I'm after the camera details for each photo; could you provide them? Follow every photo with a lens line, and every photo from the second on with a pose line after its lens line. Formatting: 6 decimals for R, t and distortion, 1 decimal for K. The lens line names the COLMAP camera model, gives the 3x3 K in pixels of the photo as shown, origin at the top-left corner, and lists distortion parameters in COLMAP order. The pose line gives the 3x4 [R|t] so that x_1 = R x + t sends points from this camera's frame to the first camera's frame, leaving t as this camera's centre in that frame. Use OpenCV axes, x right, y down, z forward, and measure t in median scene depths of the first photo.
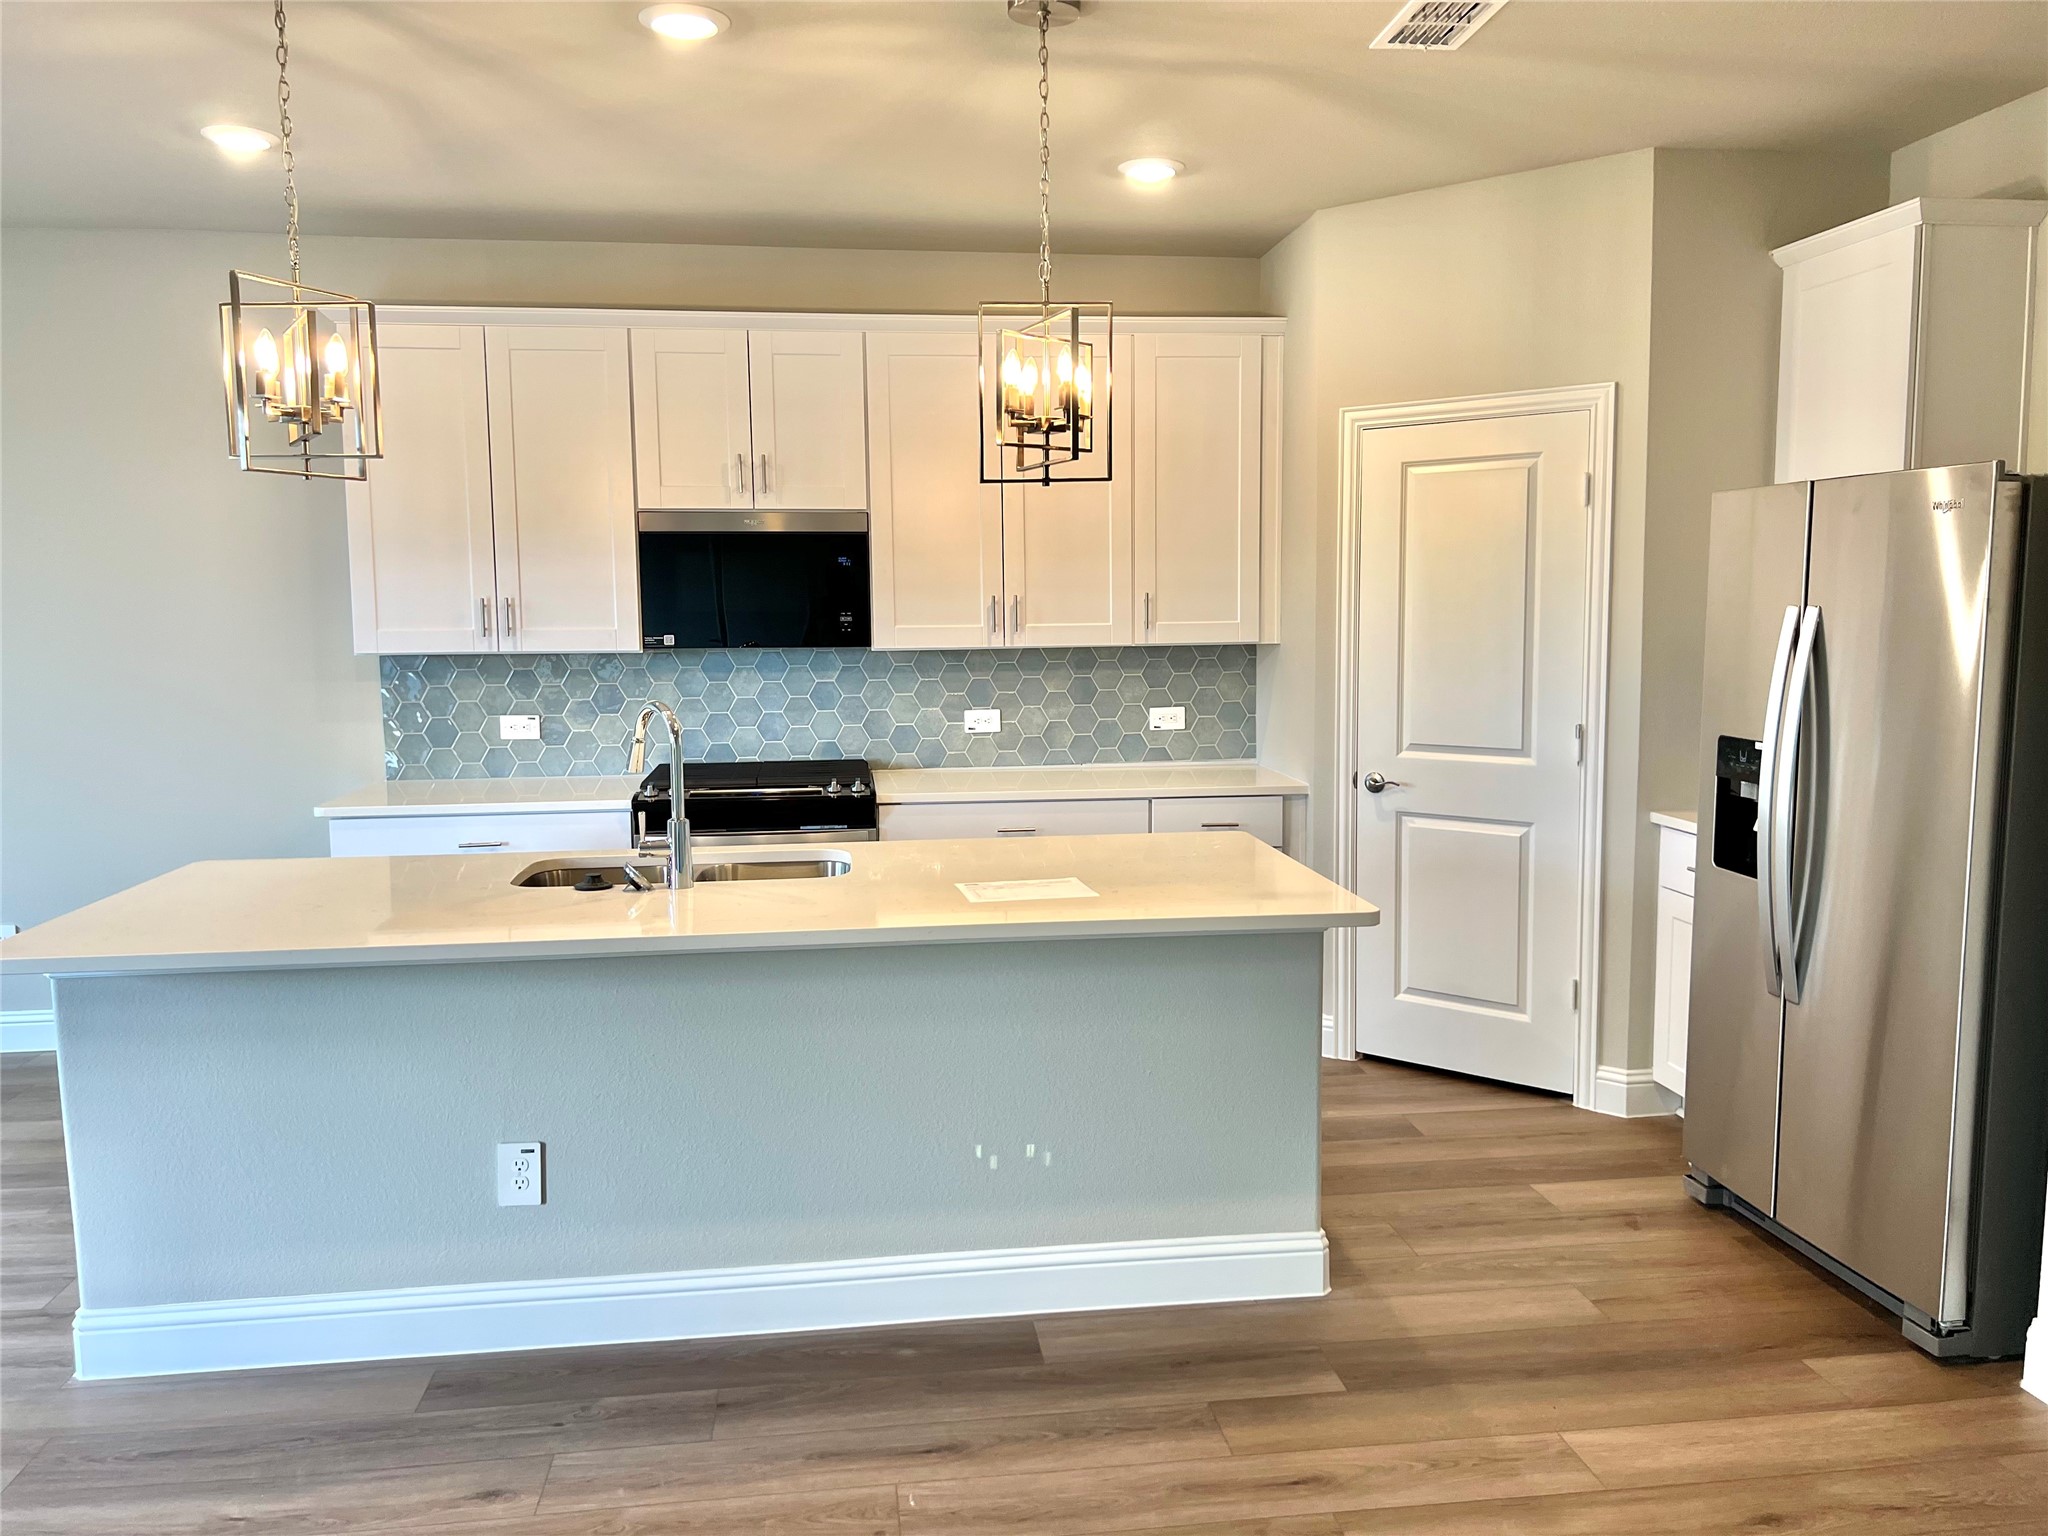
lens RADIAL K [[1532.8, 0, 1078.0], [0, 1532.8, 764.3], [0, 0, 1]] dist [0.041482, -0.036005]
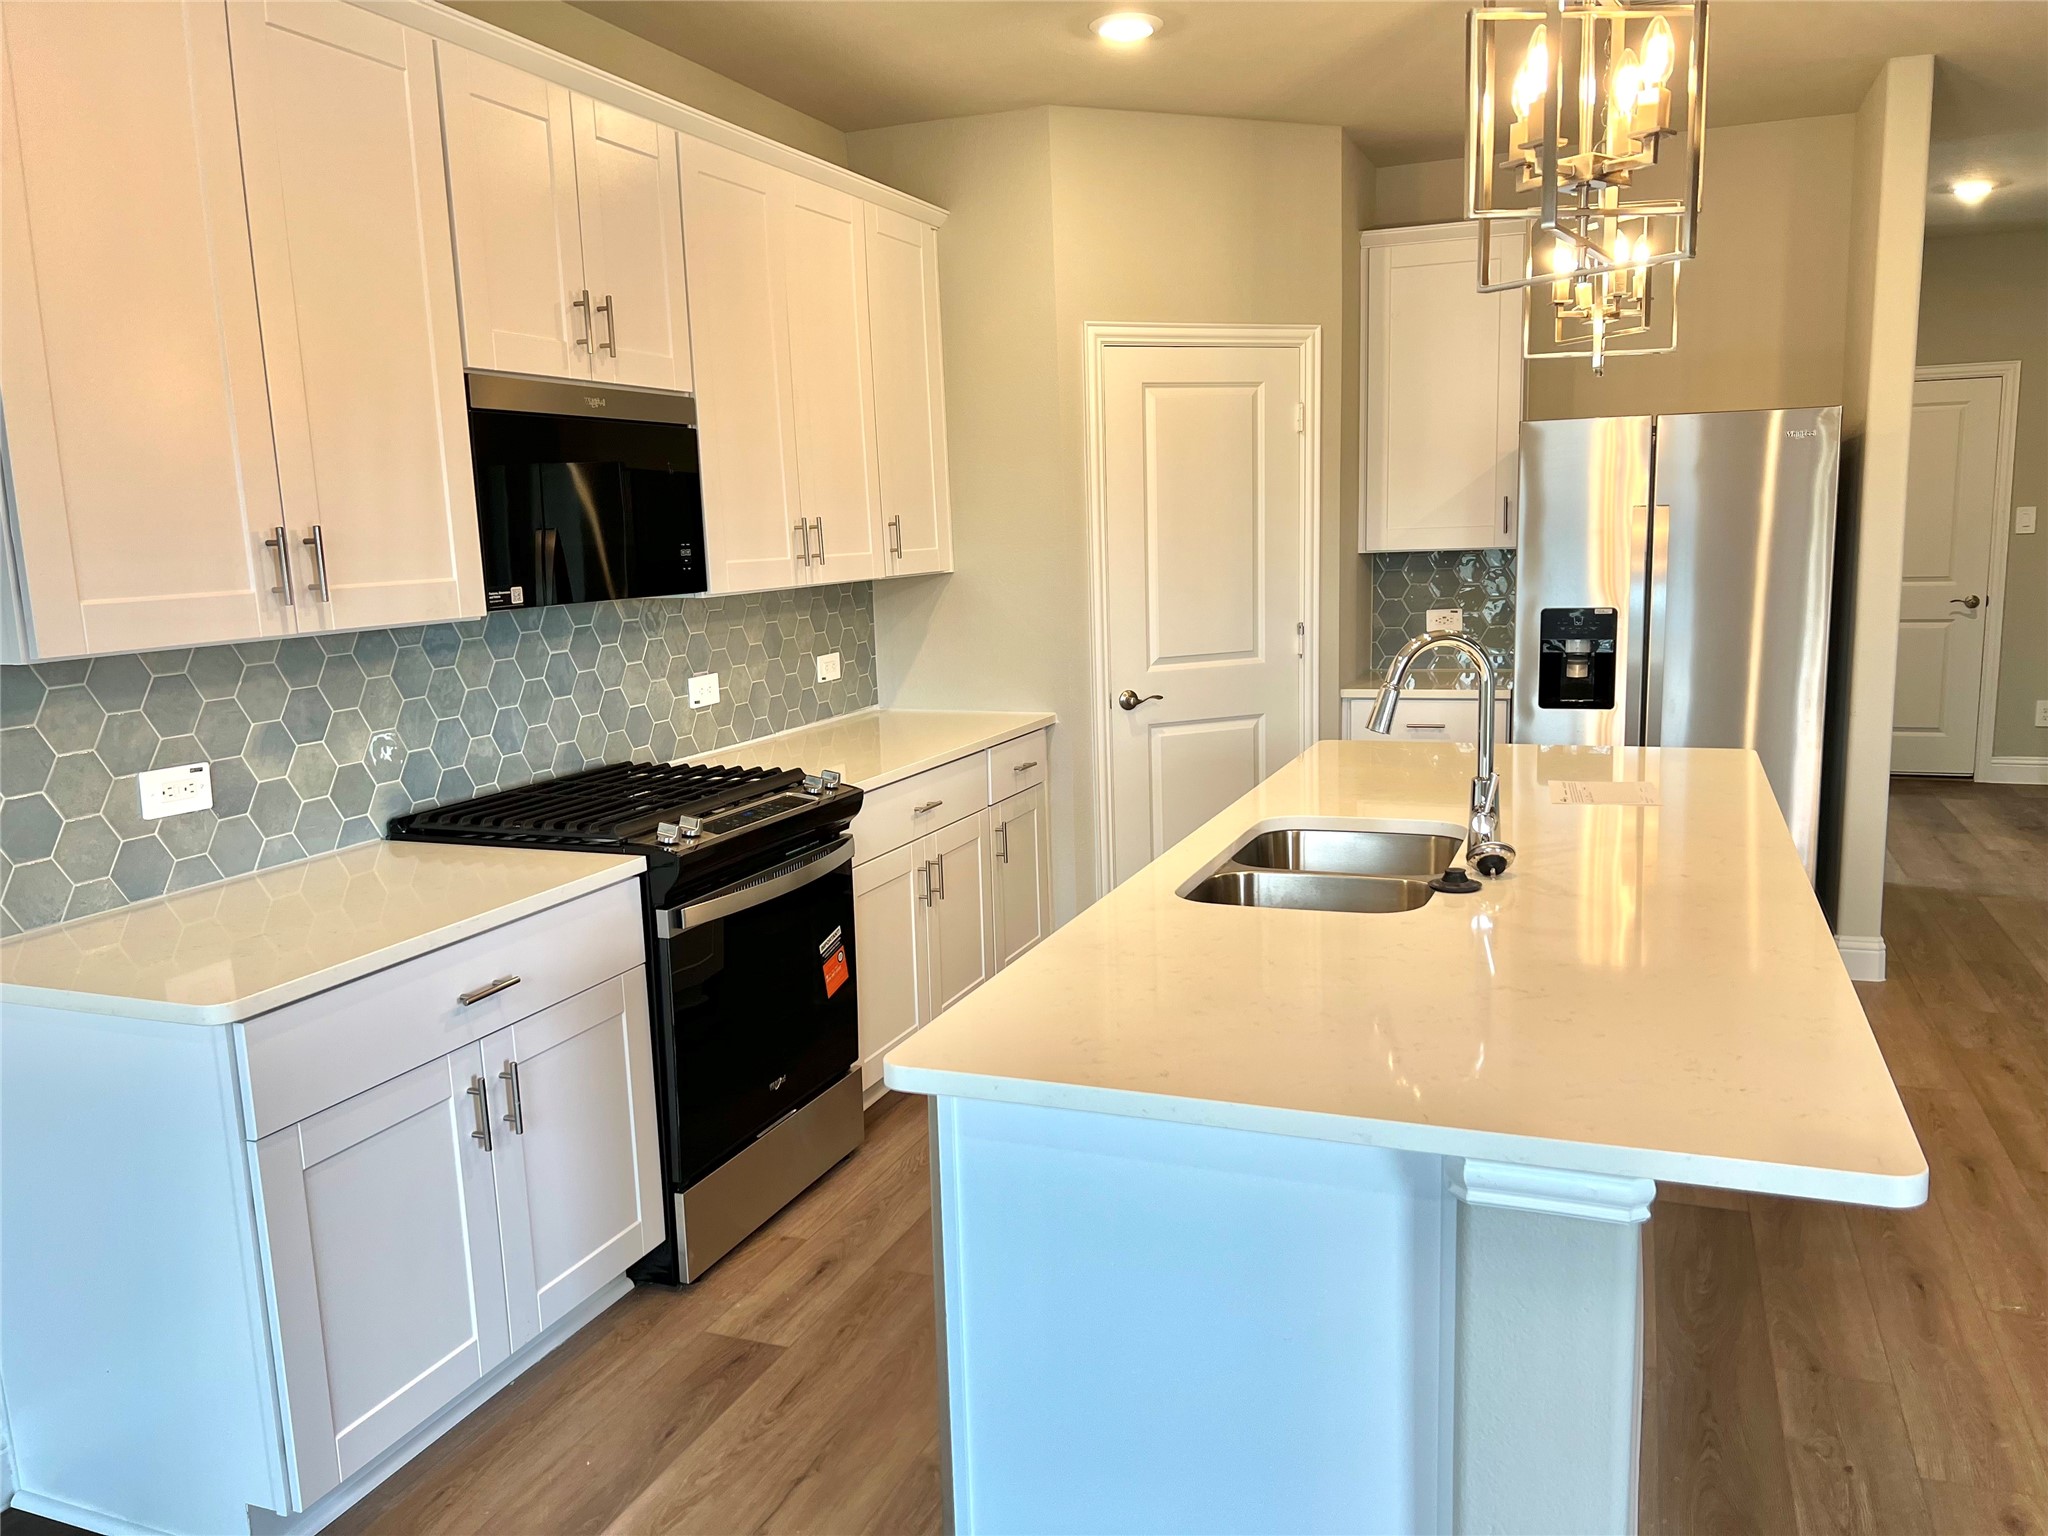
lens RADIAL K [[1532.8, 0, 1021.1], [0, 1532.8, 771.4], [0, 0, 1]] dist [0.041482, -0.036005]
pose [[0.483243, -0.146467, 0.863148, -0.690899], [0.121133, 0.987610, 0.099770, -0.048964], [-0.867066, 0.056343, 0.494997, 0.536166]]
